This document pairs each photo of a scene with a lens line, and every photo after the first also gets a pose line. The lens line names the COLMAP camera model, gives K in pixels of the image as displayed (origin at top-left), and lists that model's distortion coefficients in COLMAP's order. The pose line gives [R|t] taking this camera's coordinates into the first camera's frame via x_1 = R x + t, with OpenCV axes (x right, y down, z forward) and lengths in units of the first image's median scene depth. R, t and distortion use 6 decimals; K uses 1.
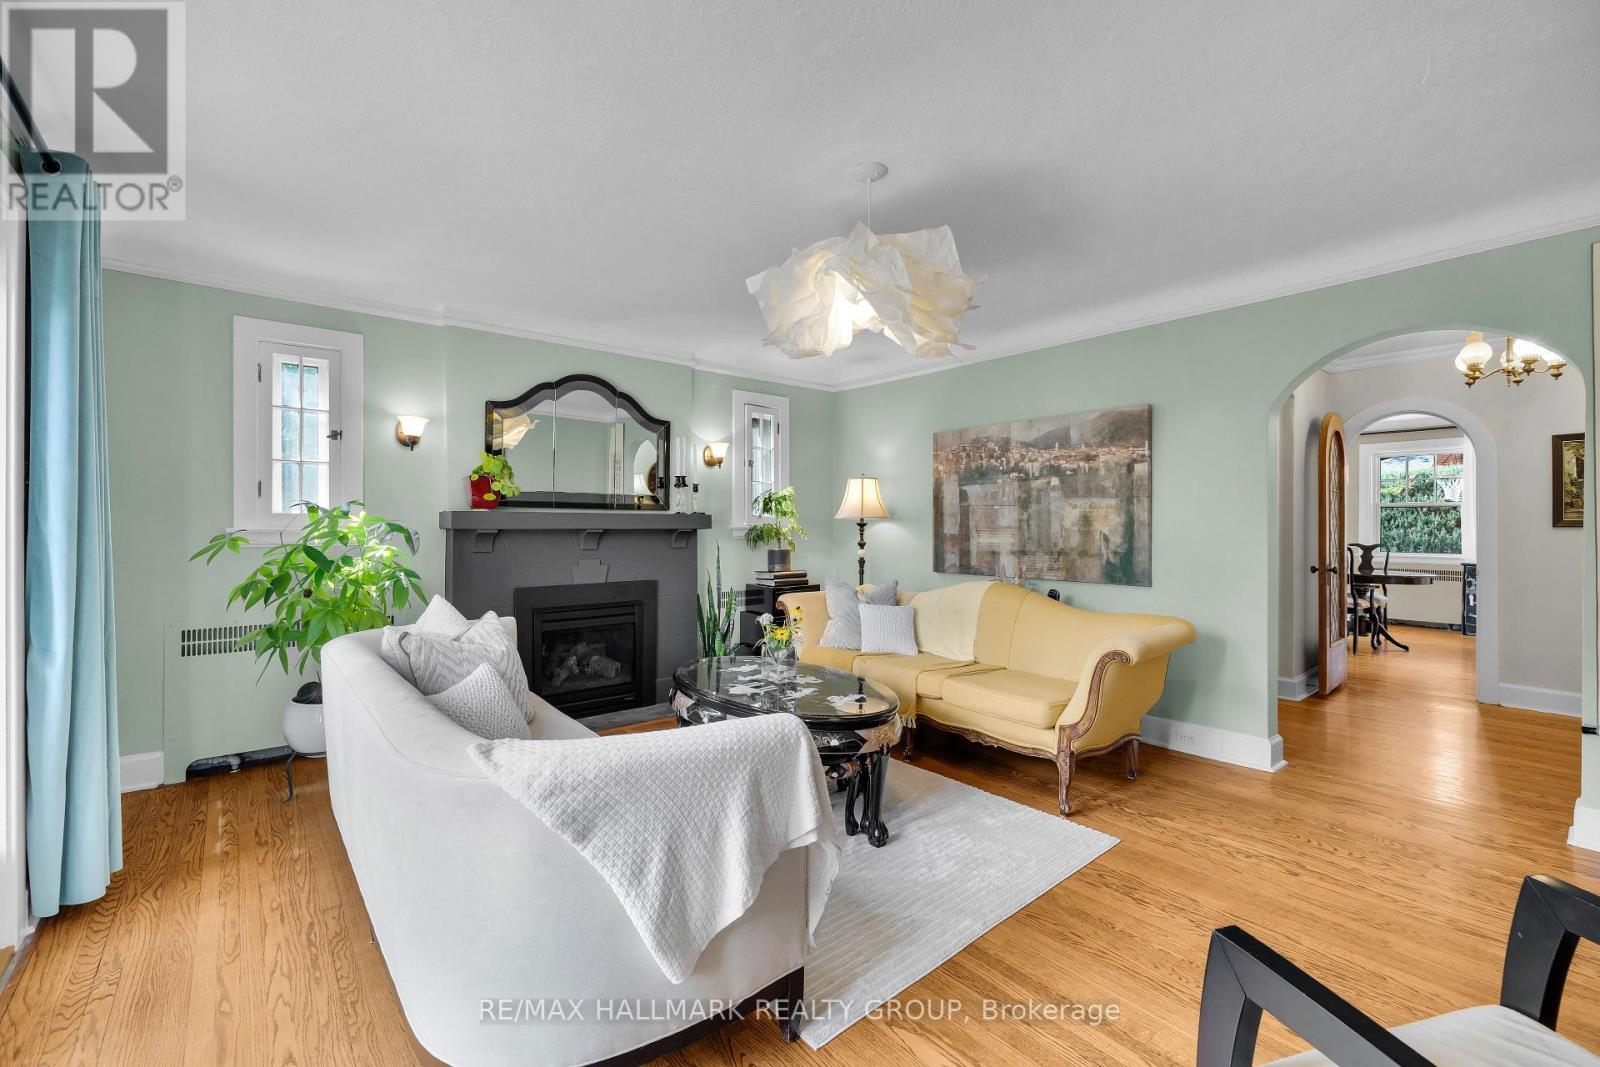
lens RADIAL K [[672.1, 0, 795.8], [0, 672.1, 524.7], [0, 0, 1]] dist [-0.001575, -0.000084]
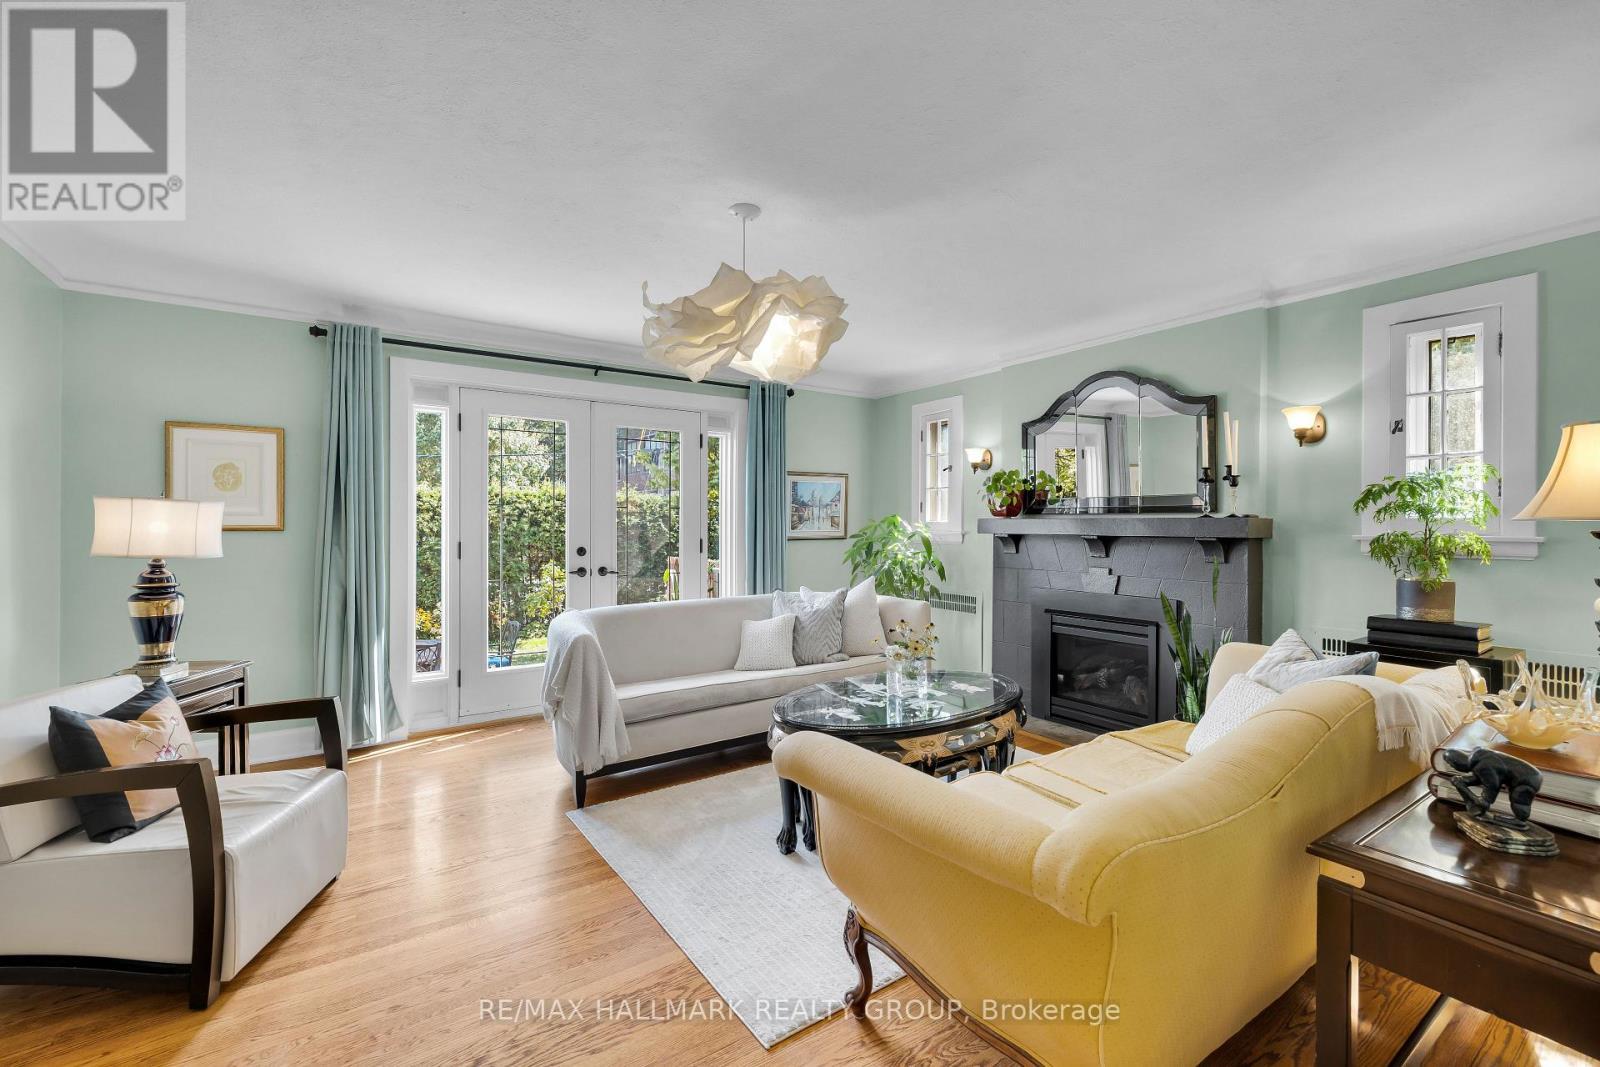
lens RADIAL K [[672.1, 0, 795.8], [0, 672.1, 524.7], [0, 0, 1]] dist [-0.001575, -0.000084]
pose [[-0.102641, 0.001813, -0.994717, 0.610649], [-0.000094, 0.999998, 0.001833, -0.009877], [0.994718, 0.000282, -0.102641, 0.607518]]
